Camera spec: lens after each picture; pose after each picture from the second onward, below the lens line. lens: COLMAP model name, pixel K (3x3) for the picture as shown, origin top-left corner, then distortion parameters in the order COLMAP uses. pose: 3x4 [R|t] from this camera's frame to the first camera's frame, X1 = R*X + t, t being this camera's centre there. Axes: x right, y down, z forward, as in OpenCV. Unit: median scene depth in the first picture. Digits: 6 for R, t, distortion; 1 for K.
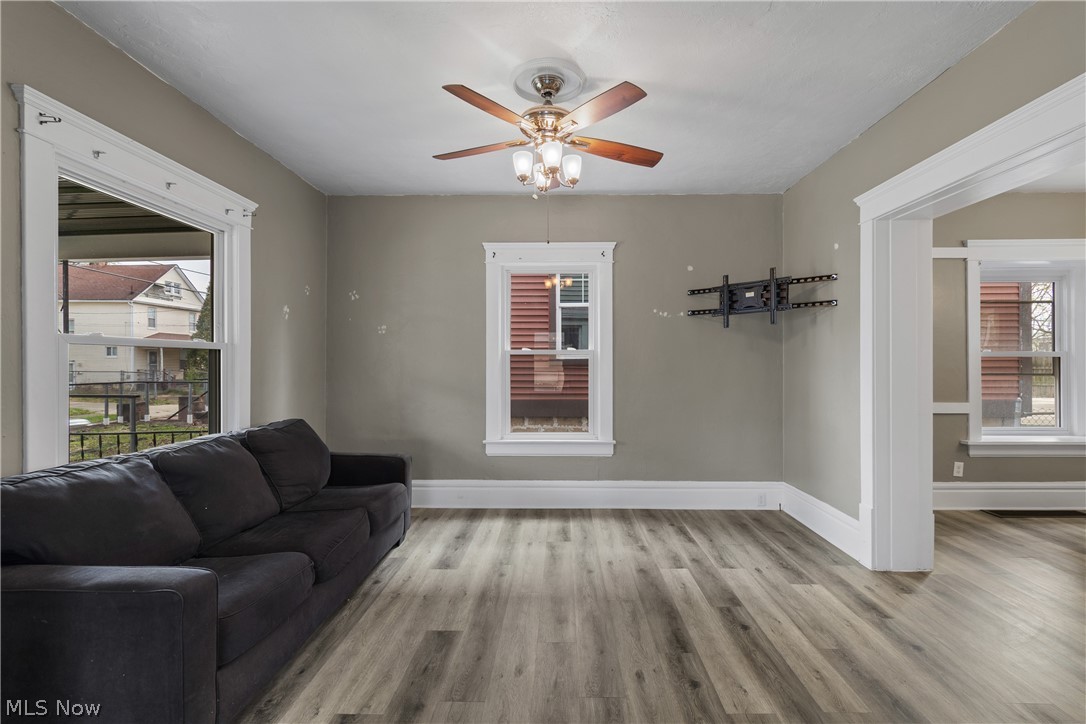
lens RADIAL K [[483.7, 0, 556.8], [0, 483.7, 360.7], [0, 0, 1]] dist [0.004404, -0.002674]
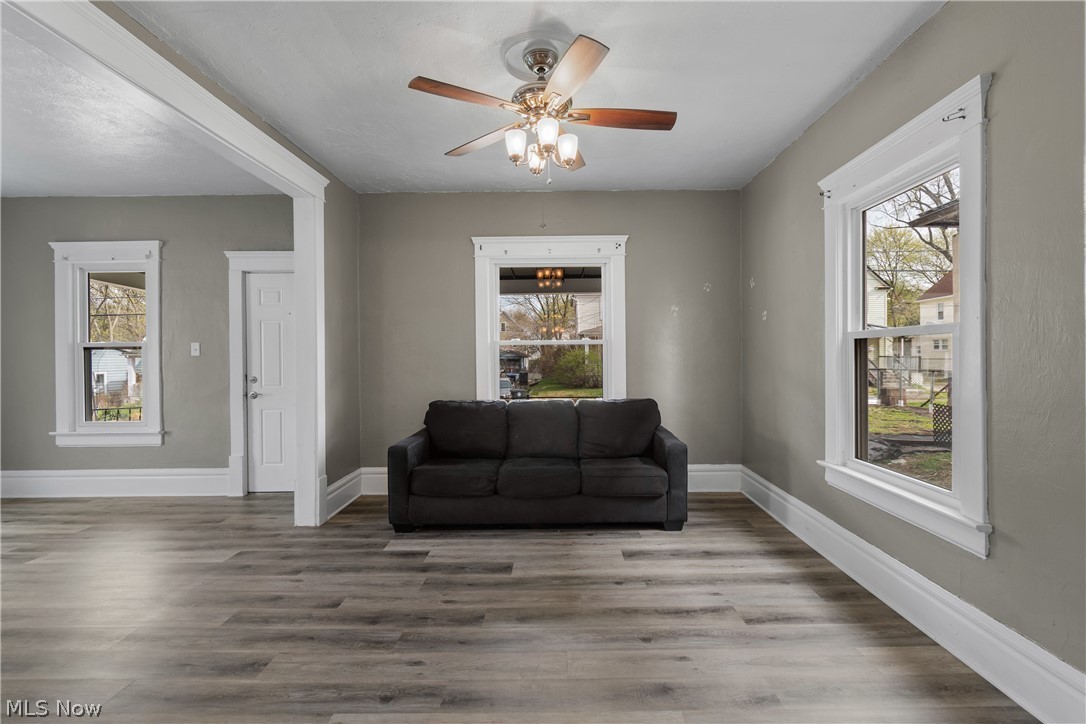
lens RADIAL K [[483.7, 0, 556.1], [0, 483.7, 357.8], [0, 0, 1]] dist [0.004404, -0.002674]
pose [[0.006824, 0.004228, -0.999968, 0.742058], [0.013013, 0.999906, 0.004316, 0.008470], [0.999892, -0.013042, 0.006769, 0.812806]]
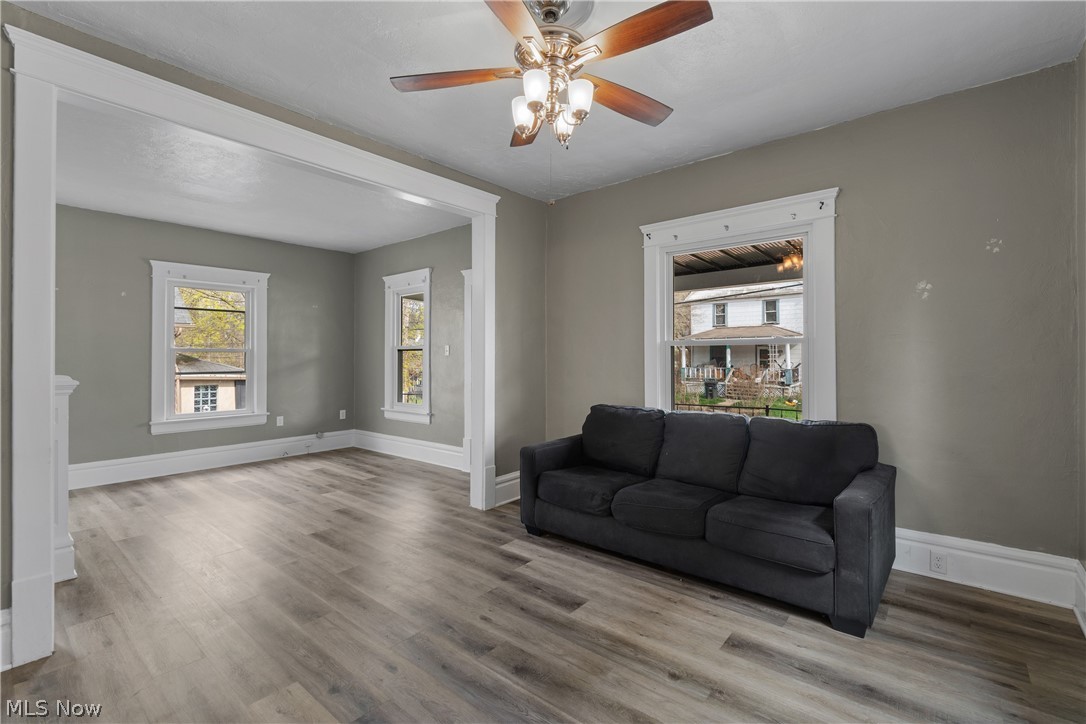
lens RADIAL K [[483.7, 0, 552.3], [0, 483.7, 352.9], [0, 0, 1]] dist [0.004404, -0.002674]
pose [[-0.627877, -0.006797, -0.778283, 0.469453], [0.004354, 0.999916, -0.012245, 0.008159], [0.778300, -0.011076, -0.627794, 1.191015]]
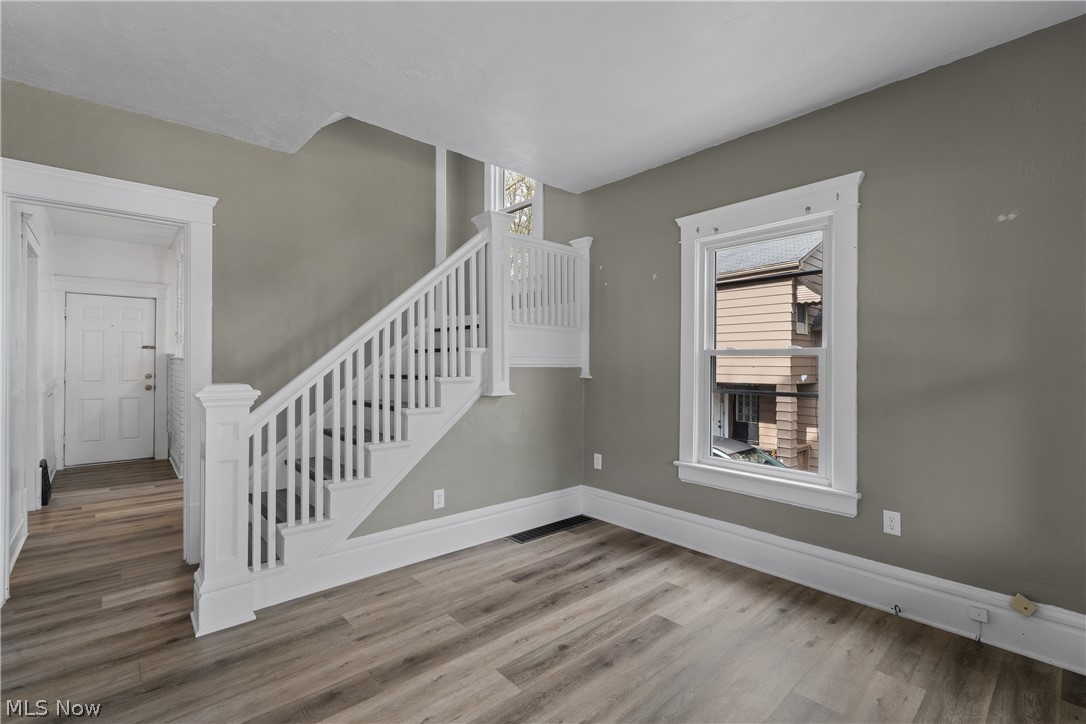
lens RADIAL K [[483.7, 0, 559.9], [0, 483.7, 366.0], [0, 0, 1]] dist [0.004404, -0.002674]
pose [[-0.693816, -0.010918, 0.720069, -0.550476], [-0.007289, 0.999940, 0.008138, -0.006745], [-0.720115, 0.000398, -0.693855, 0.060460]]
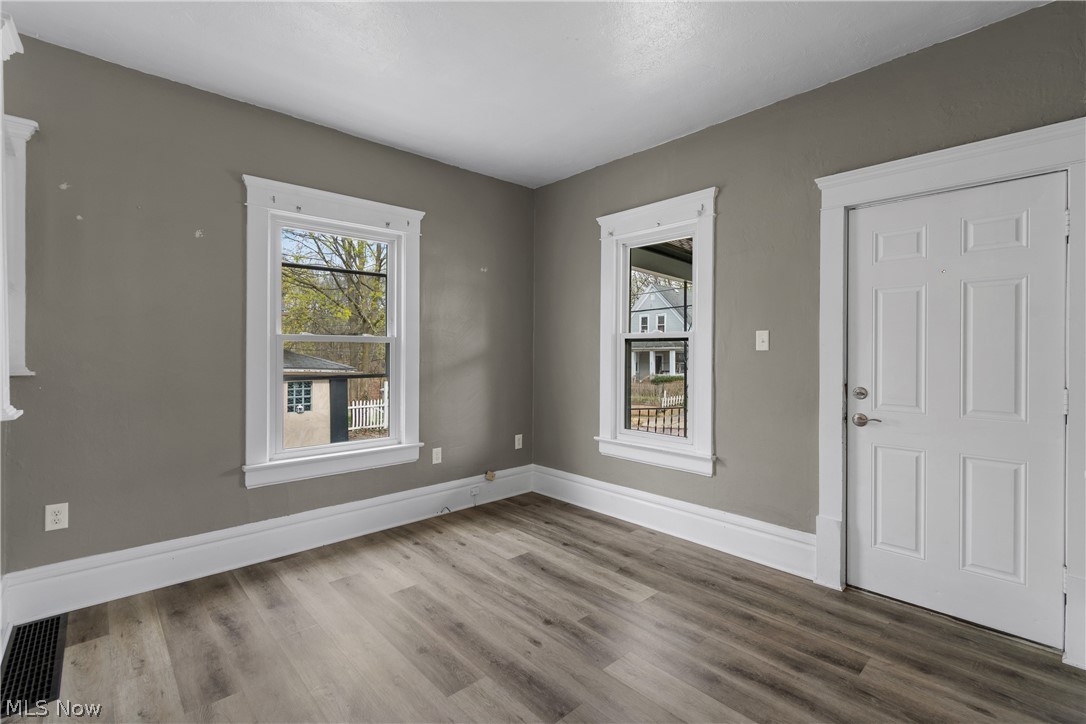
lens RADIAL K [[483.7, 0, 548.6], [0, 483.7, 351.5], [0, 0, 1]] dist [0.004404, -0.002674]
pose [[-0.722474, -0.004698, -0.691383, 0.263920], [-0.002583, 0.999988, -0.004095, 0.002031], [0.691394, -0.001173, -0.722477, 0.163590]]
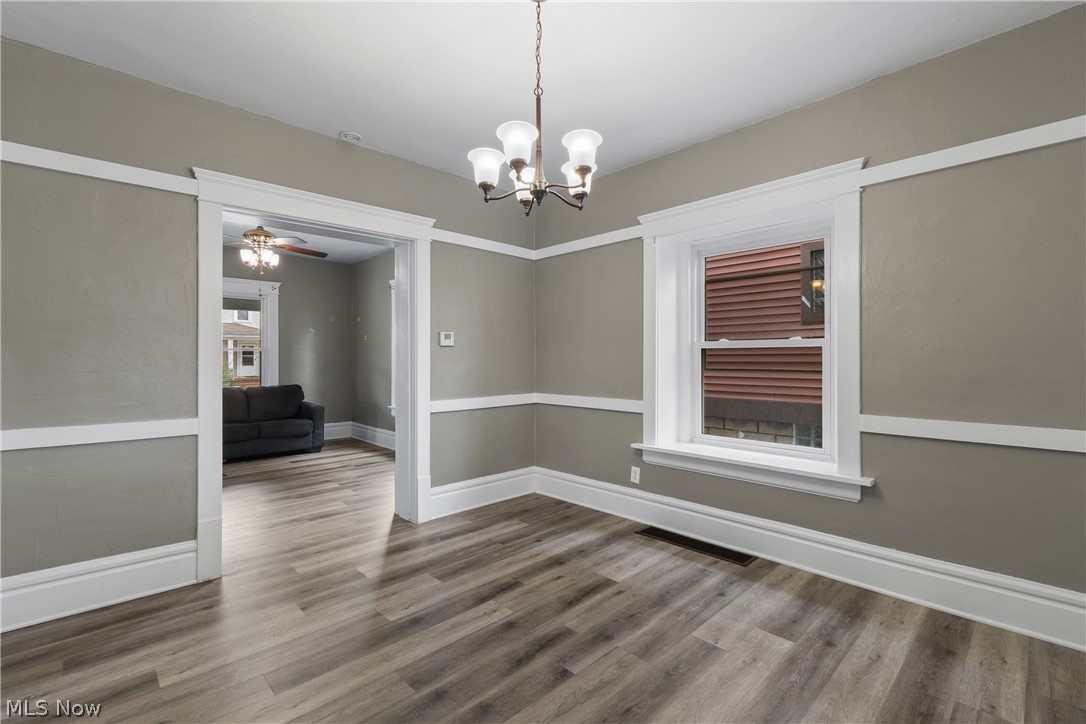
lens RADIAL K [[483.7, 0, 557.1], [0, 483.7, 360.6], [0, 0, 1]] dist [0.004404, -0.002674]
pose [[0.708616, 0.002865, -0.705588, 1.798671], [0.001407, 0.999984, 0.005473, 0.011459], [0.705593, -0.004871, 0.708601, 0.357876]]
